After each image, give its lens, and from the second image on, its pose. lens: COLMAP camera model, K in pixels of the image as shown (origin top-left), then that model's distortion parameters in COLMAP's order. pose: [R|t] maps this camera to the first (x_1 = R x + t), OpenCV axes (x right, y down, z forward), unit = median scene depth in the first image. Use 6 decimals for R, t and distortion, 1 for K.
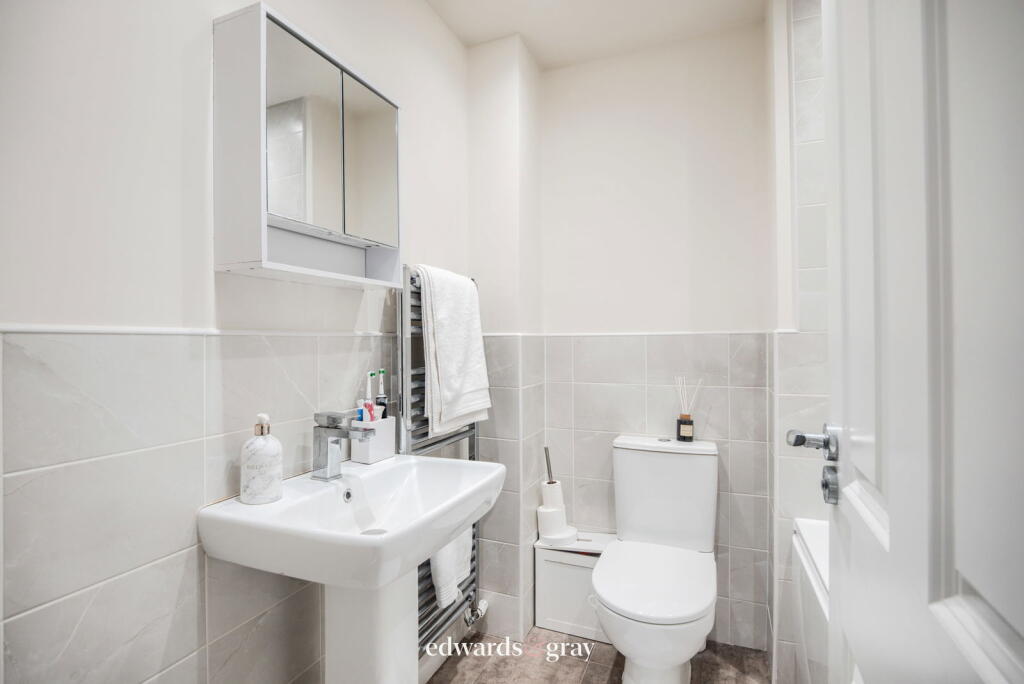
lens RADIAL K [[518.0, 0, 512.0], [0, 518.0, 342.0], [0, 0, 1]] dist [0.001209, -0.000527]
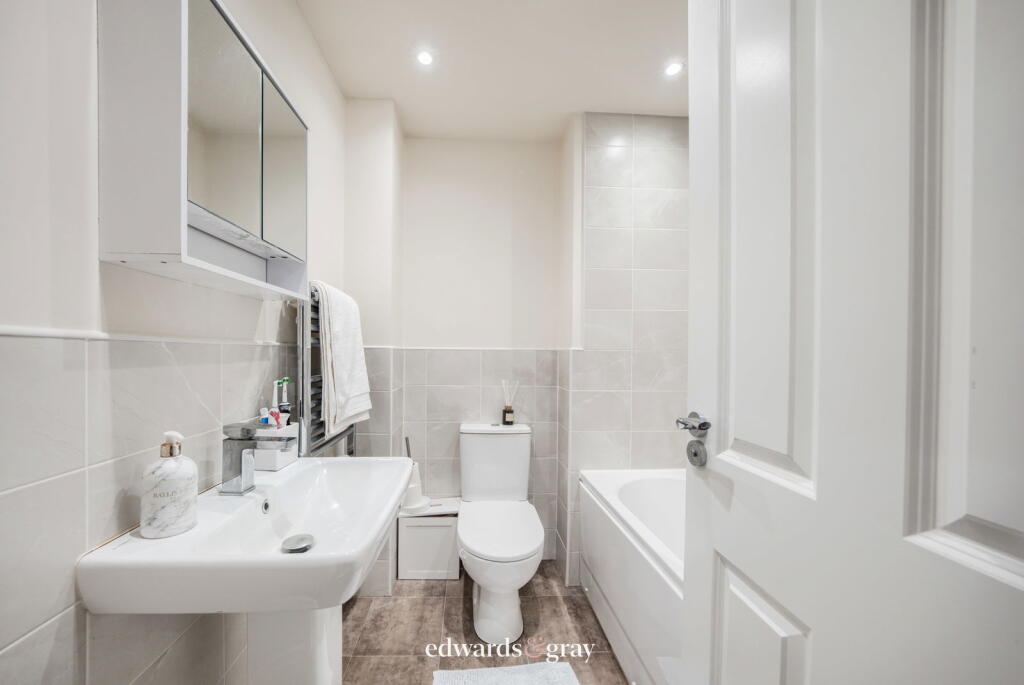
lens RADIAL K [[368.3, 0, 507.2], [0, 368.3, 360.2], [0, 0, 1]] dist [-0.001076, 0.000293]
pose [[0.901947, 0.007545, 0.431780, -0.156841], [-0.014008, 0.999832, 0.011790, 0.002331], [-0.431619, -0.016683, 0.901902, 0.131091]]
